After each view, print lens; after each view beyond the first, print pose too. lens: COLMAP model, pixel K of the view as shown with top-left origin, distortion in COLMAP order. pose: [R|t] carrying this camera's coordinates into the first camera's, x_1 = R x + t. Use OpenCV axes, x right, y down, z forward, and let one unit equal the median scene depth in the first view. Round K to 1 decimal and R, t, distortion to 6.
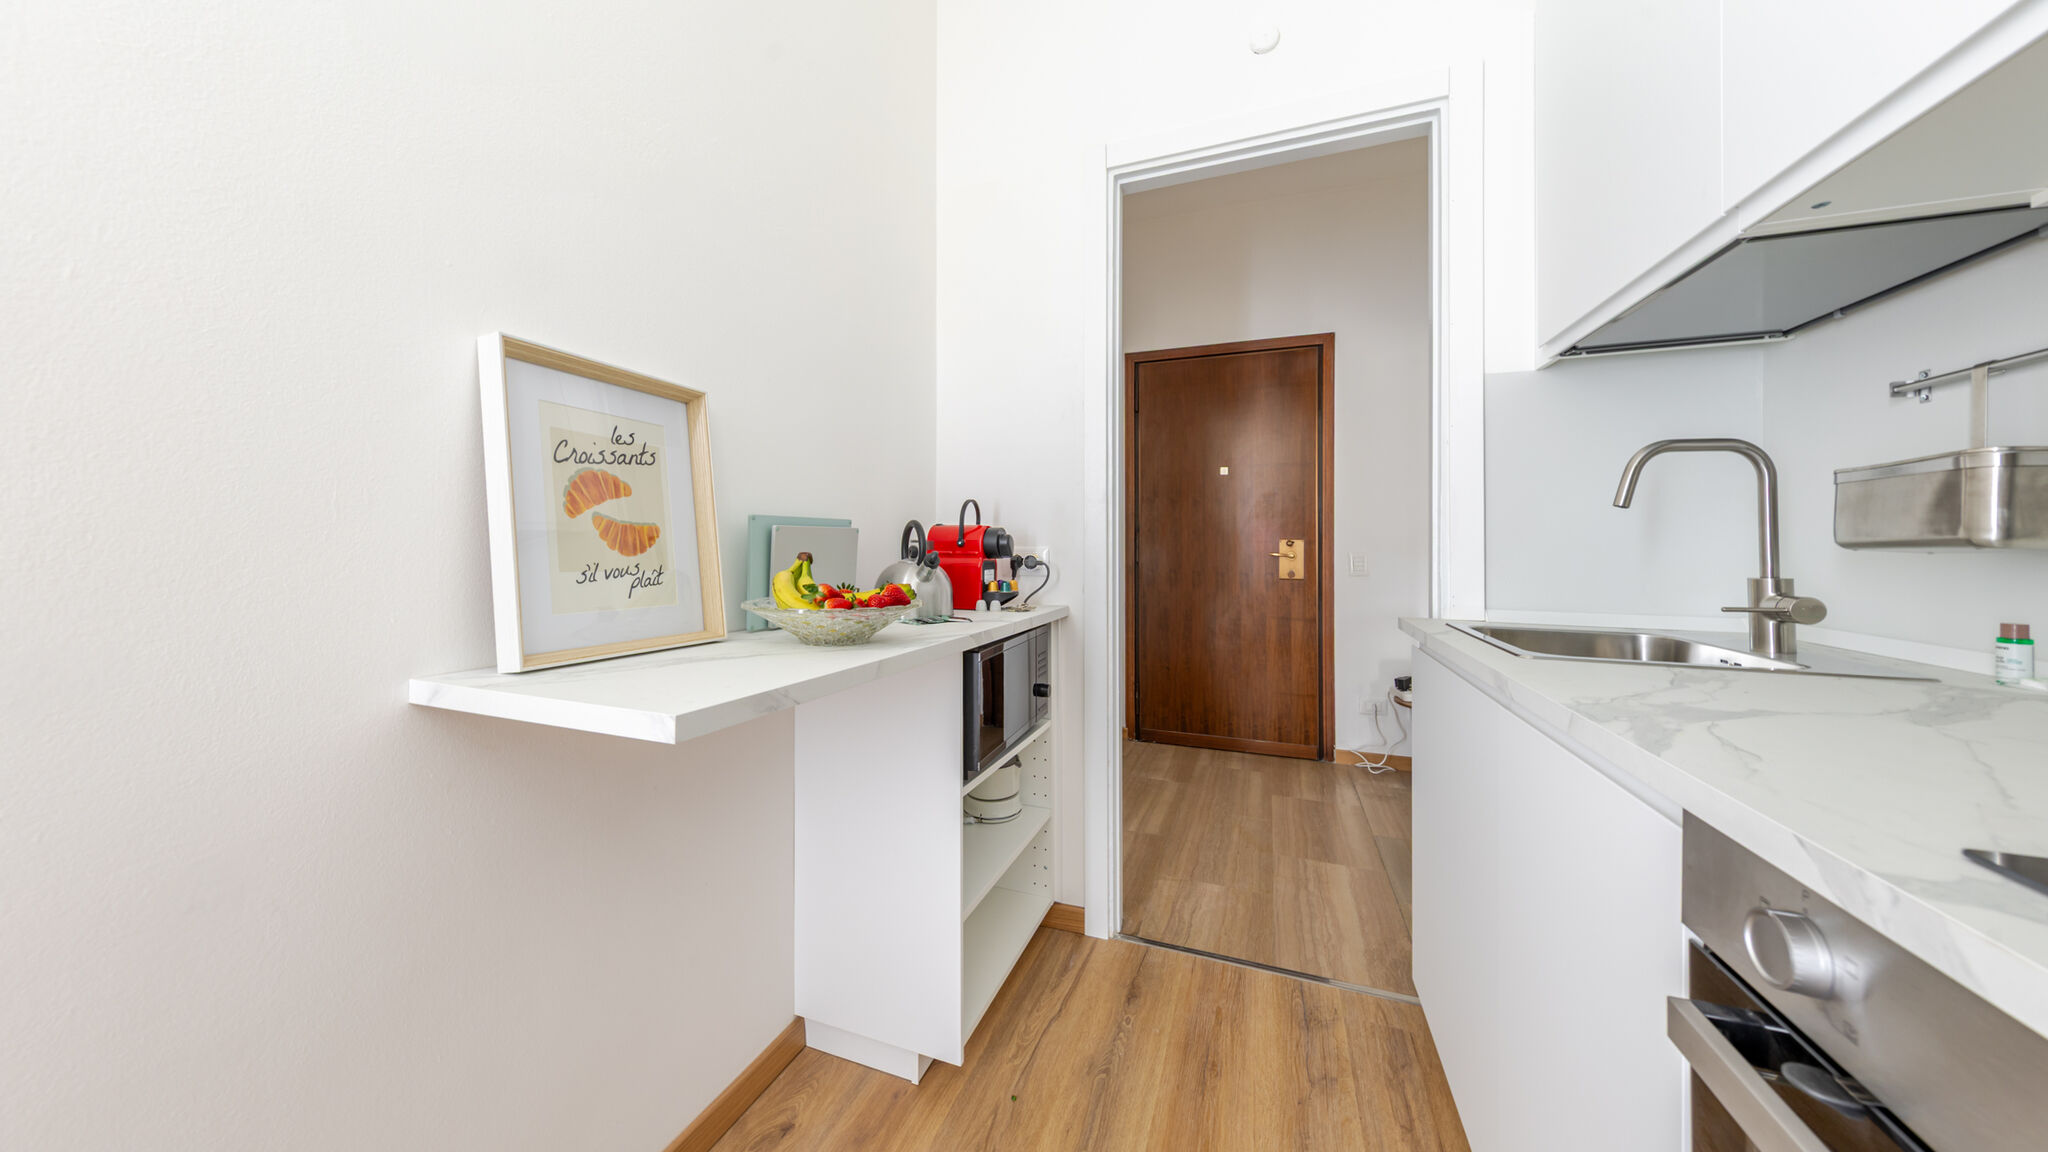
lens RADIAL K [[656.2, 0, 1013.3], [0, 656.2, 537.1], [0, 0, 1]] dist [0.010688, -0.002985]
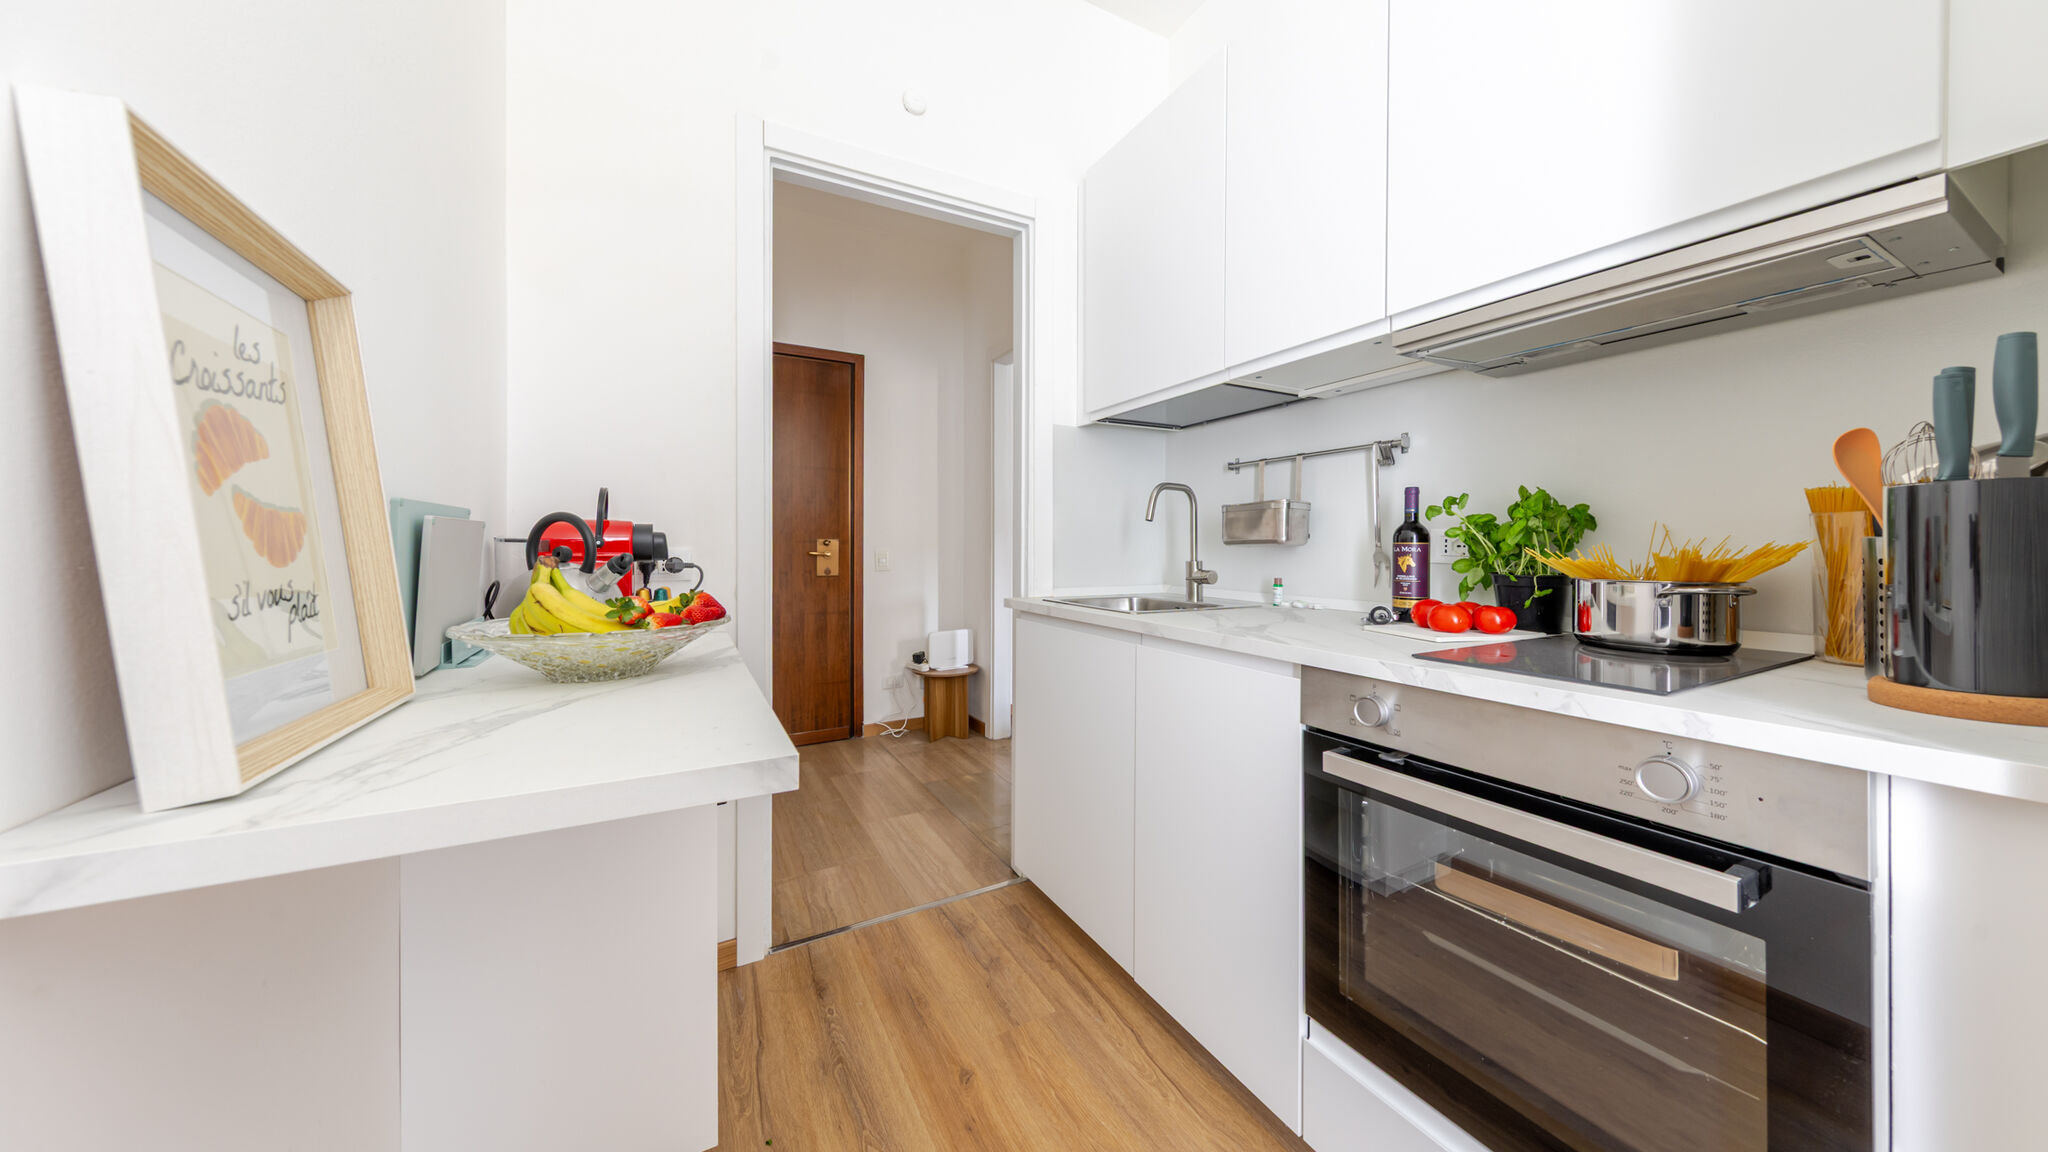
lens RADIAL K [[656.8, 0, 1036.3], [0, 656.8, 541.6], [0, 0, 1]] dist [0.012415, -0.007359]
pose [[0.645206, -0.000296, 0.764008, -0.470534], [-0.005759, 0.999970, 0.005251, 0.000533], [-0.763987, -0.007788, 0.645185, 0.124685]]
